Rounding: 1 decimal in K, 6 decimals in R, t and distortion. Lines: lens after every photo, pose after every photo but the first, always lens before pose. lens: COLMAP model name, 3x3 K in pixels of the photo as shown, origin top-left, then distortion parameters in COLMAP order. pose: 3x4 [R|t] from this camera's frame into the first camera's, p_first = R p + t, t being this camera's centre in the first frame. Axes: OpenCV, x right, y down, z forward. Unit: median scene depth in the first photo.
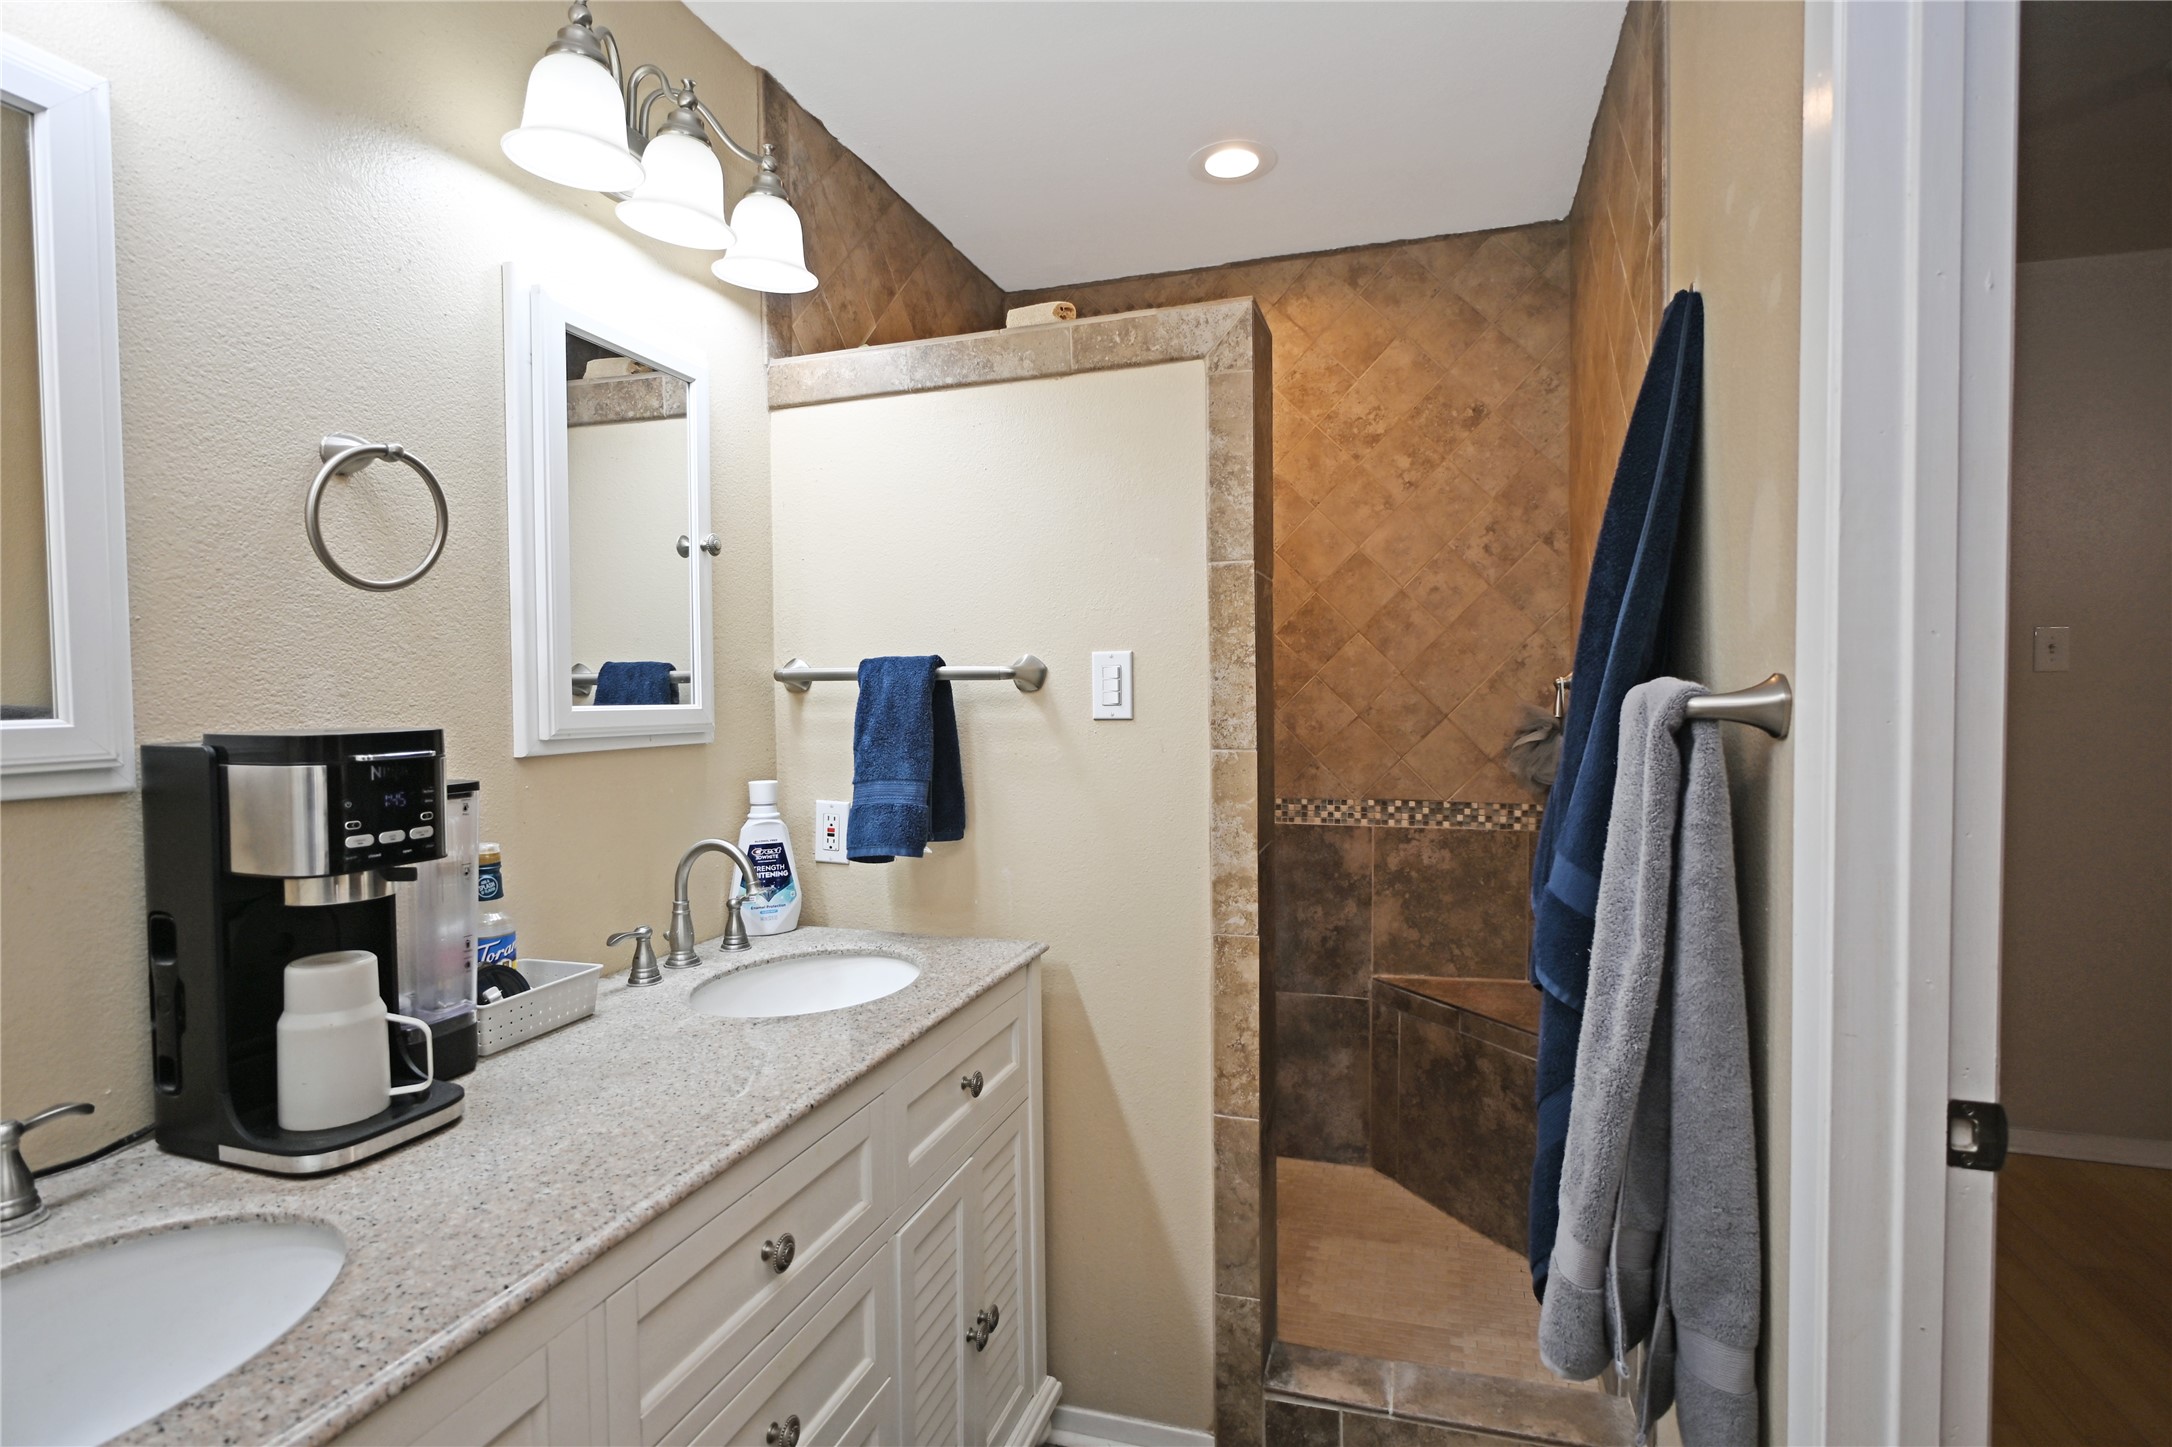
lens RADIAL K [[1061.1, 0, 1111.2], [0, 1061.1, 722.7], [0, 0, 1]] dist [-0.001924, -0.001193]
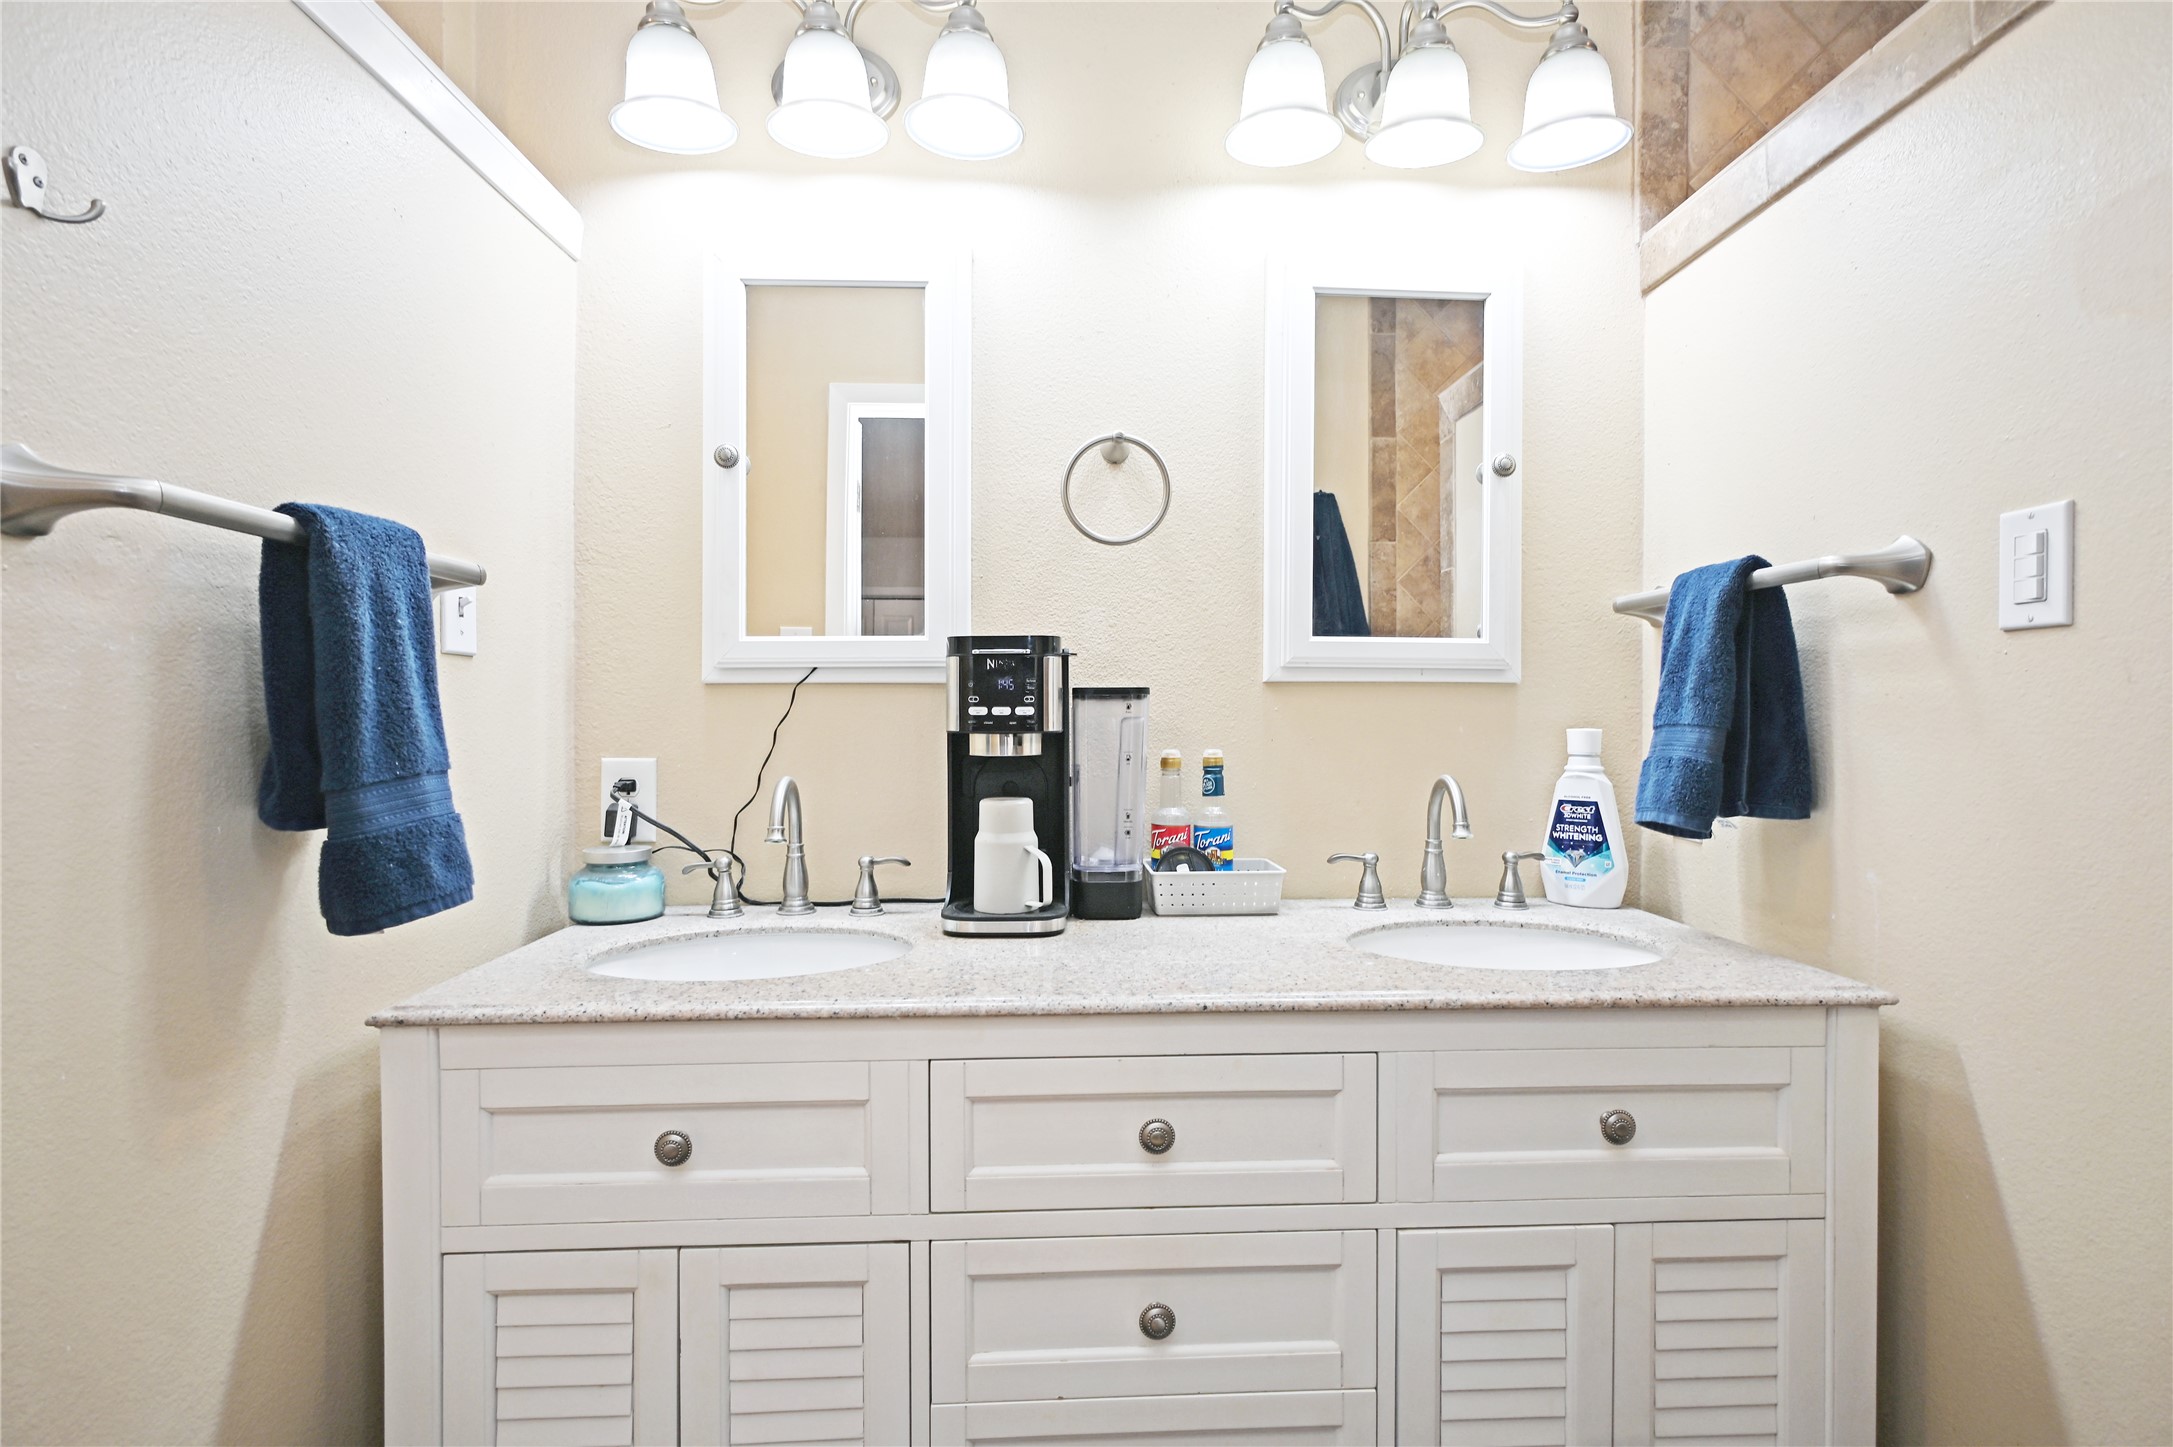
lens RADIAL K [[1061.6, 0, 1111.7], [0, 1061.6, 722.7], [0, 0, 1]] dist [-0.001924, -0.001193]
pose [[0.342691, 0.015806, -0.939315, 0.376694], [-0.031319, 0.999495, 0.005393, 0.061761], [0.938926, 0.027571, 0.343013, 0.366704]]
